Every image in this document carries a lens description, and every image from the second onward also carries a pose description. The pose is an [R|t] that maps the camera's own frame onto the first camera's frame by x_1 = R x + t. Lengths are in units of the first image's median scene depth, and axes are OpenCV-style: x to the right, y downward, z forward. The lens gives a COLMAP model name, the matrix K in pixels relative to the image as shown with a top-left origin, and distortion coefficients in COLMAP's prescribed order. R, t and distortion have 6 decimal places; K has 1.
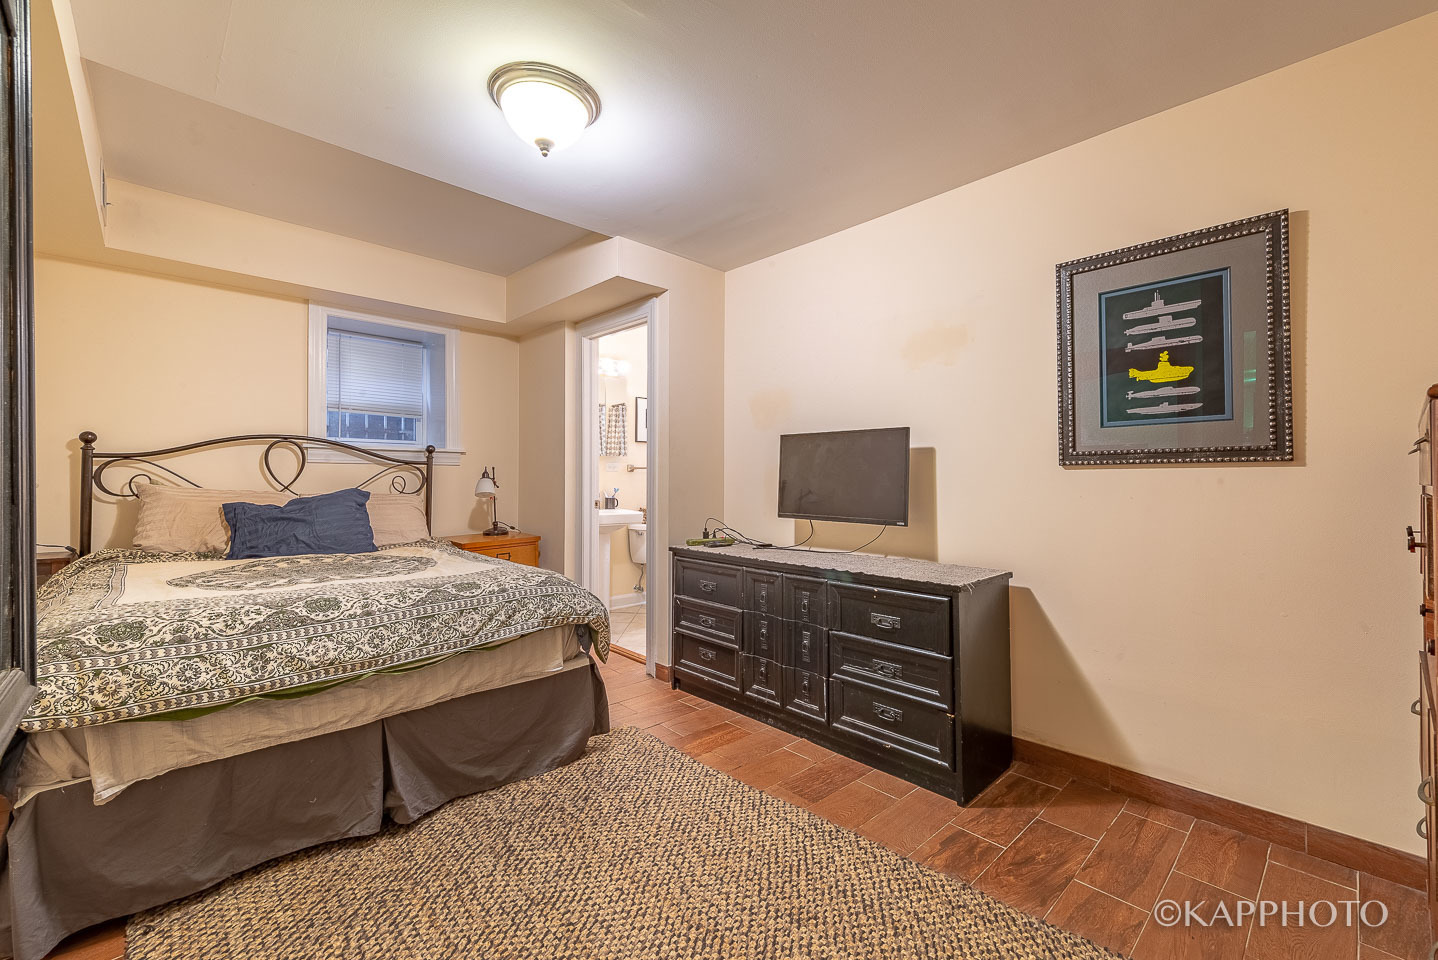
lens RADIAL K [[567.1, 0, 745.5], [0, 567.1, 471.1], [0, 0, 1]] dist [0.014329, -0.003562]
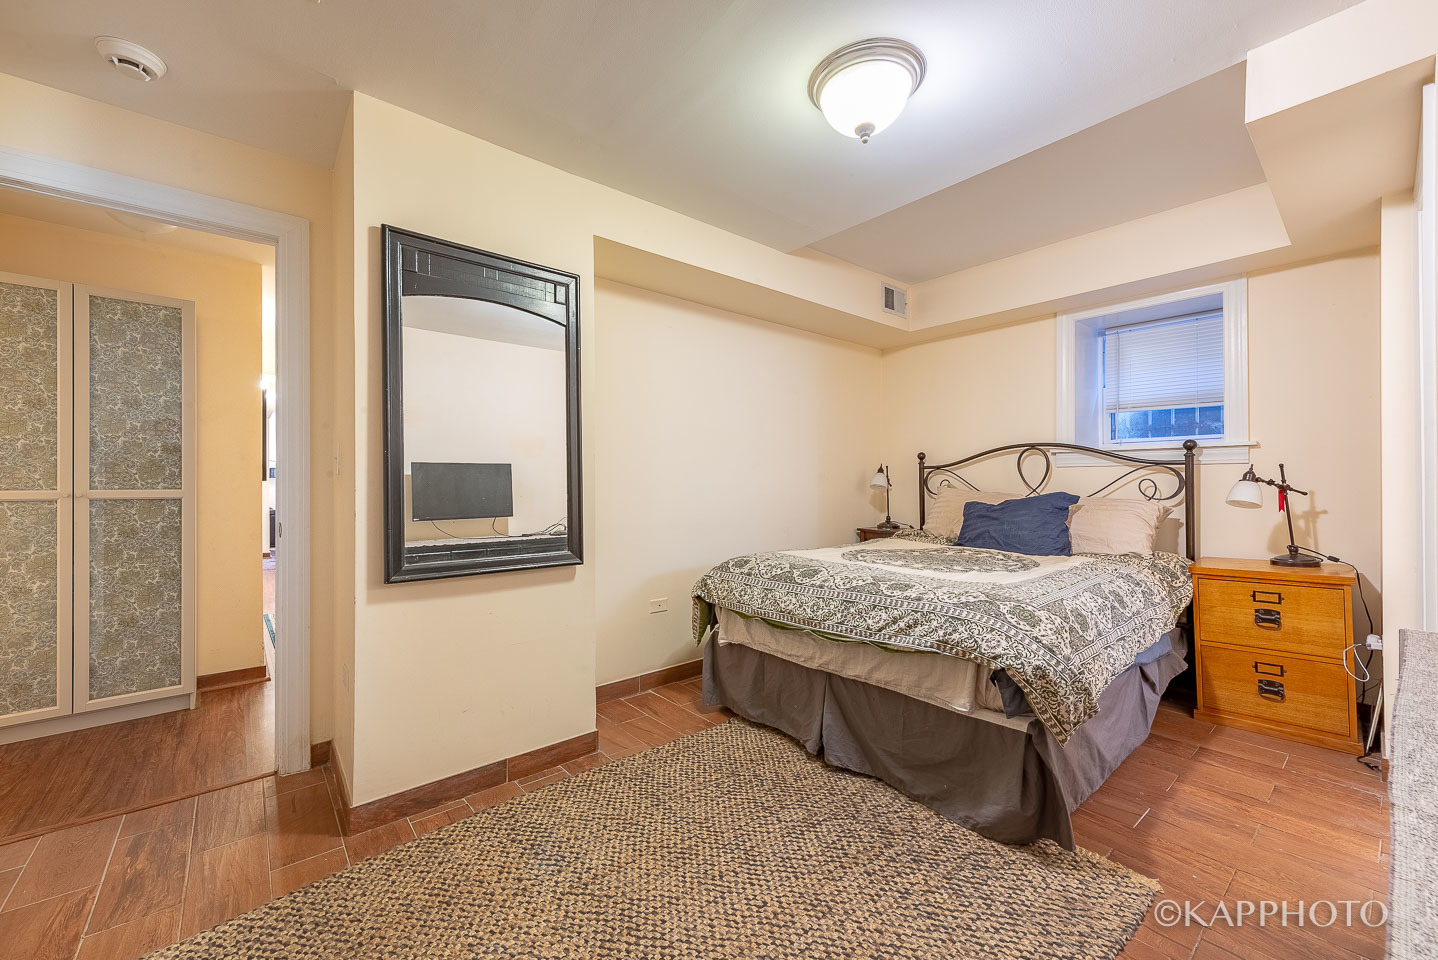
lens RADIAL K [[567.1, 0, 710.7], [0, 567.1, 485.2], [0, 0, 1]] dist [0.014329, -0.003562]
pose [[-0.076726, 0.001385, -0.997051, 0.557371], [0.016443, 0.999865, 0.000124, 0.012594], [0.996917, -0.016385, -0.076738, 0.734503]]
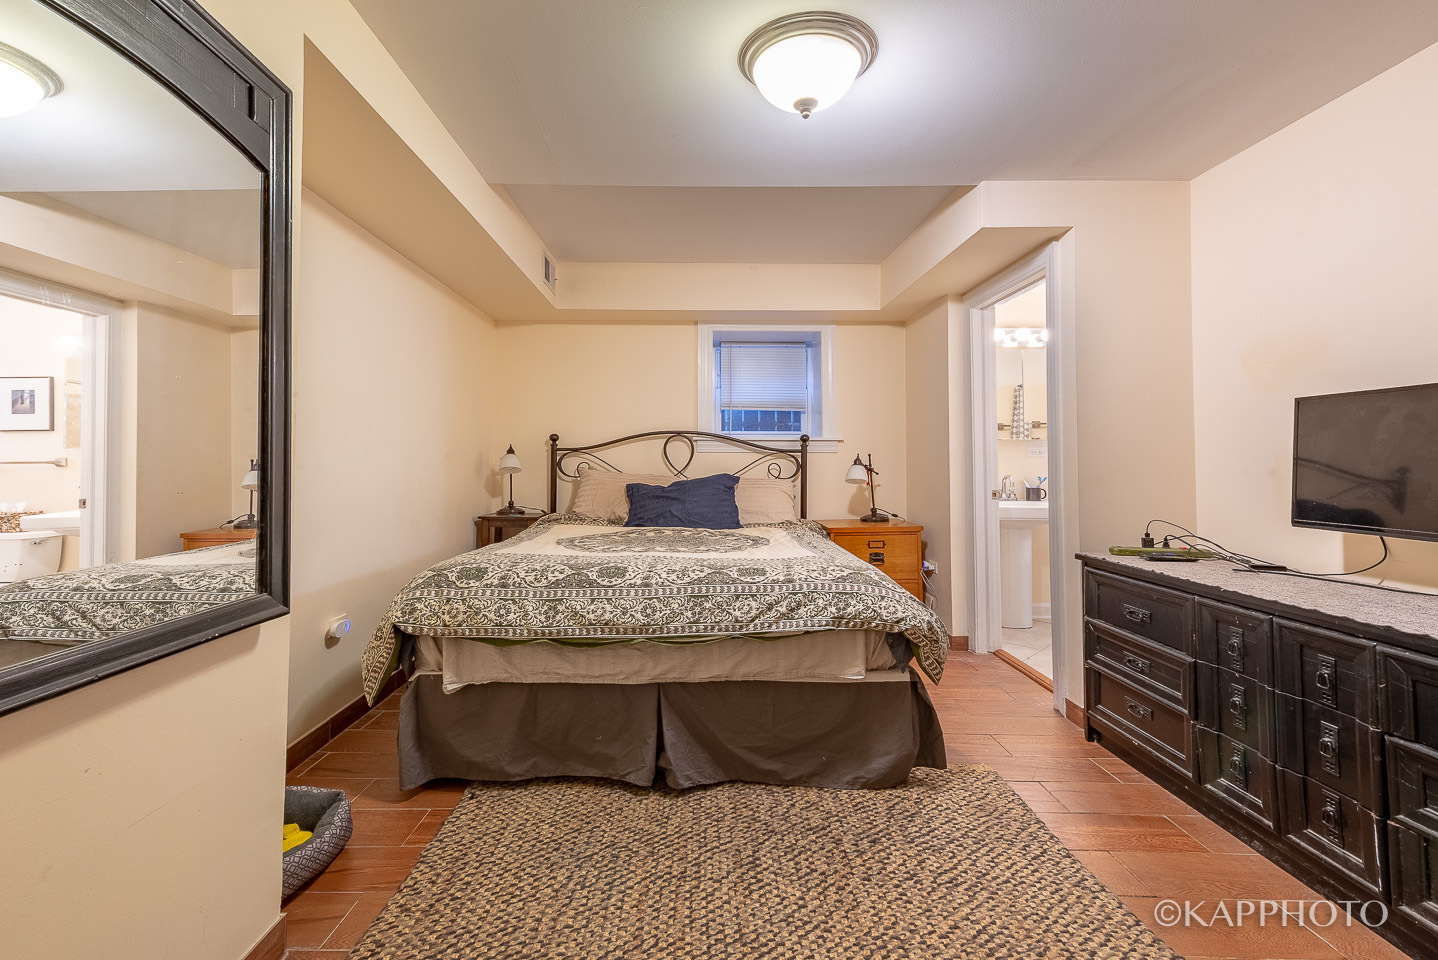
lens RADIAL K [[567.1, 0, 684.2], [0, 567.1, 446.2], [0, 0, 1]] dist [0.014329, -0.003562]
pose [[0.703151, -0.023276, -0.710660, 0.151304], [0.008271, 0.999664, -0.024558, 0.002921], [0.710993, 0.011390, 0.703107, 0.204711]]
